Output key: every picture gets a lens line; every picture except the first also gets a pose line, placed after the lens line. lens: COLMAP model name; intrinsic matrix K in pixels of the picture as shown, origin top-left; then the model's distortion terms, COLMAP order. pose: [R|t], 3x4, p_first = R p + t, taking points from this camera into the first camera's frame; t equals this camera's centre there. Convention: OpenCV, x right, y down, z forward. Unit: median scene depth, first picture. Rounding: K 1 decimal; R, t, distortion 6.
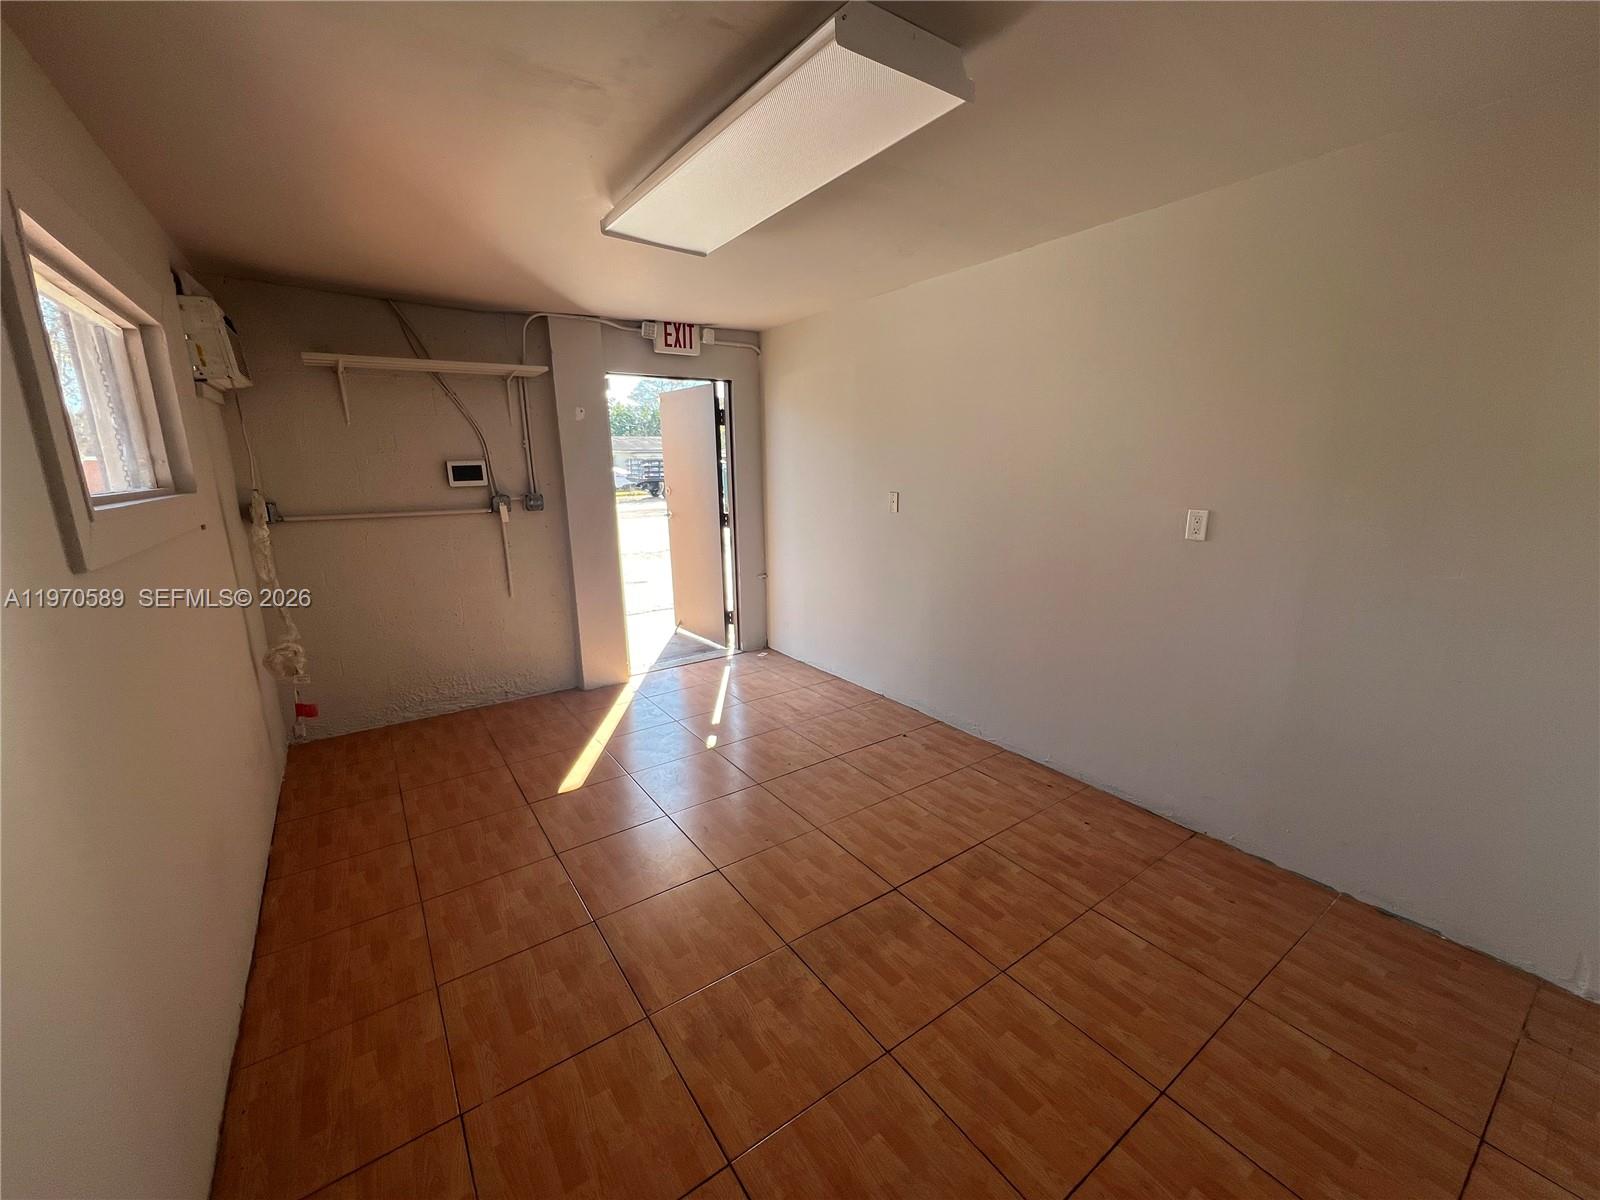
lens RADIAL K [[646.9, 0, 802.2], [0, 646.9, 601.6], [0, 0, 1]] dist [0.003019, 0.000240]
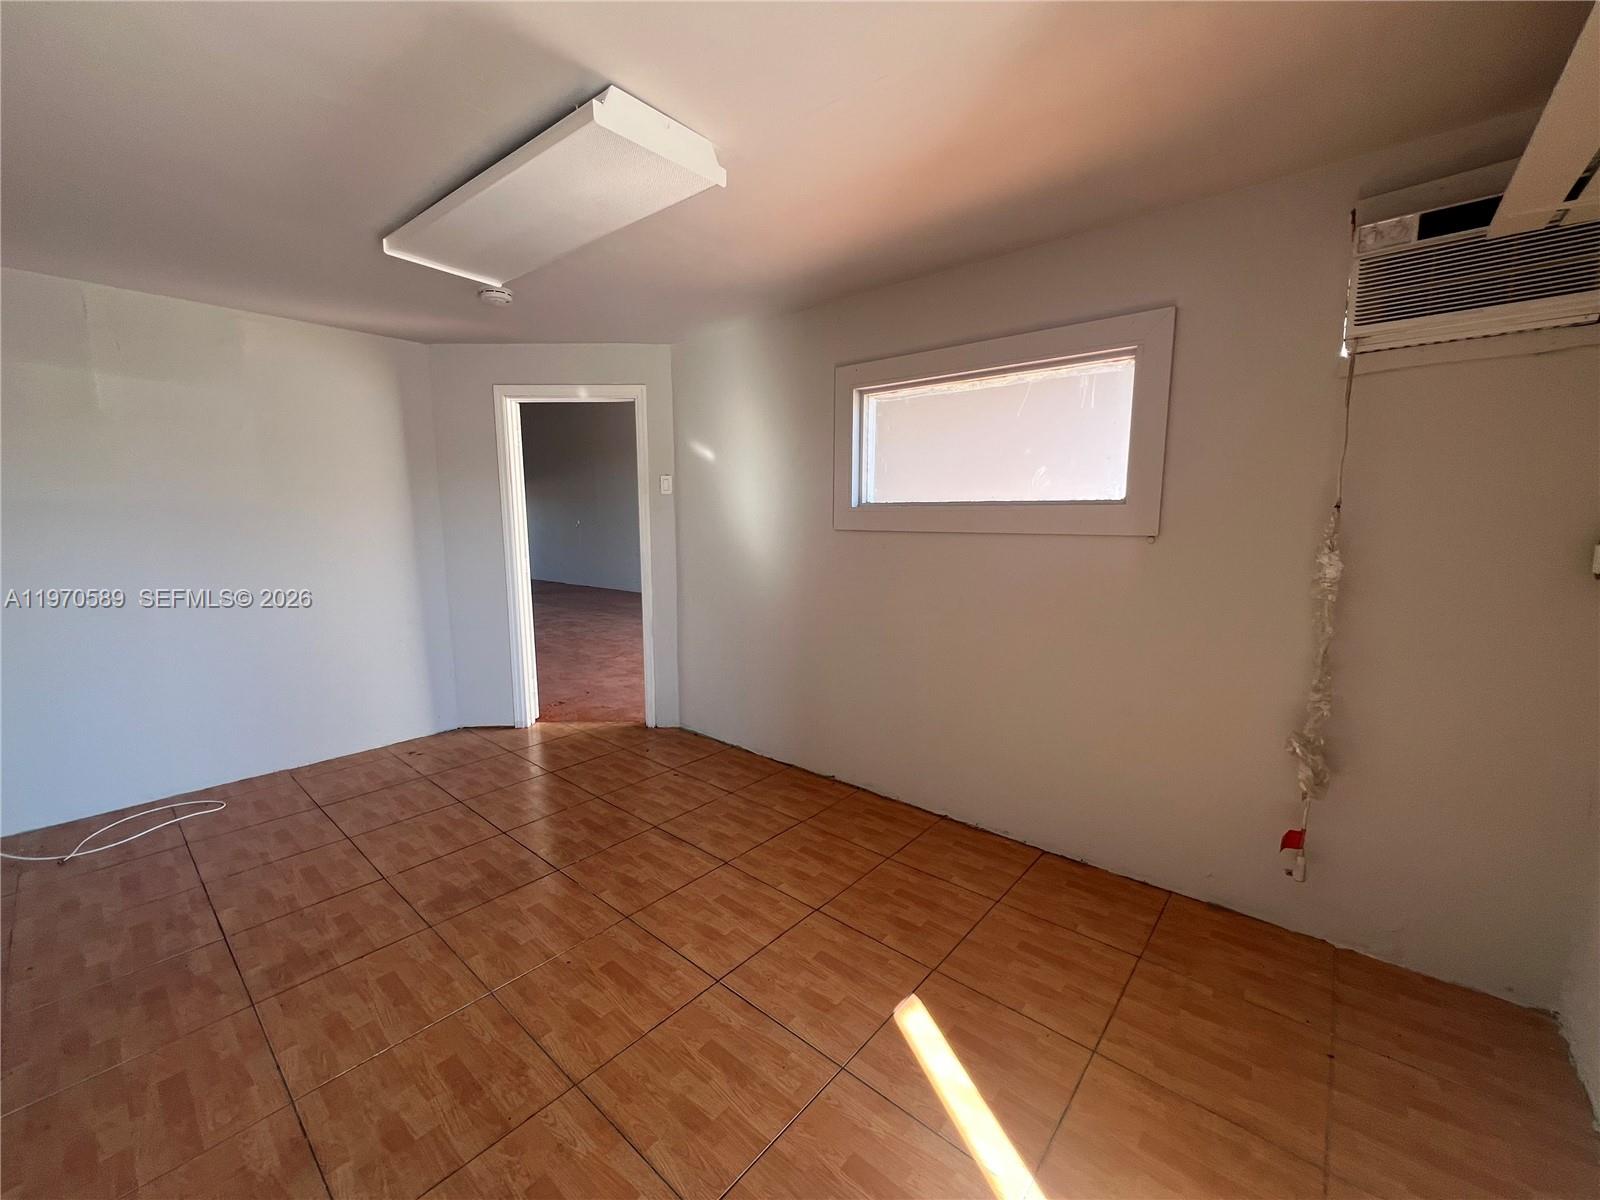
lens RADIAL K [[641.6, 0, 799.0], [0, 641.6, 601.1], [0, 0, 1]] dist [0.001802, 0.000165]
pose [[-0.969682, 0.052485, -0.238668, -0.174552], [-0.033927, 0.938291, 0.344178, -0.335111], [0.242004, 0.341841, -0.908063, 1.742777]]
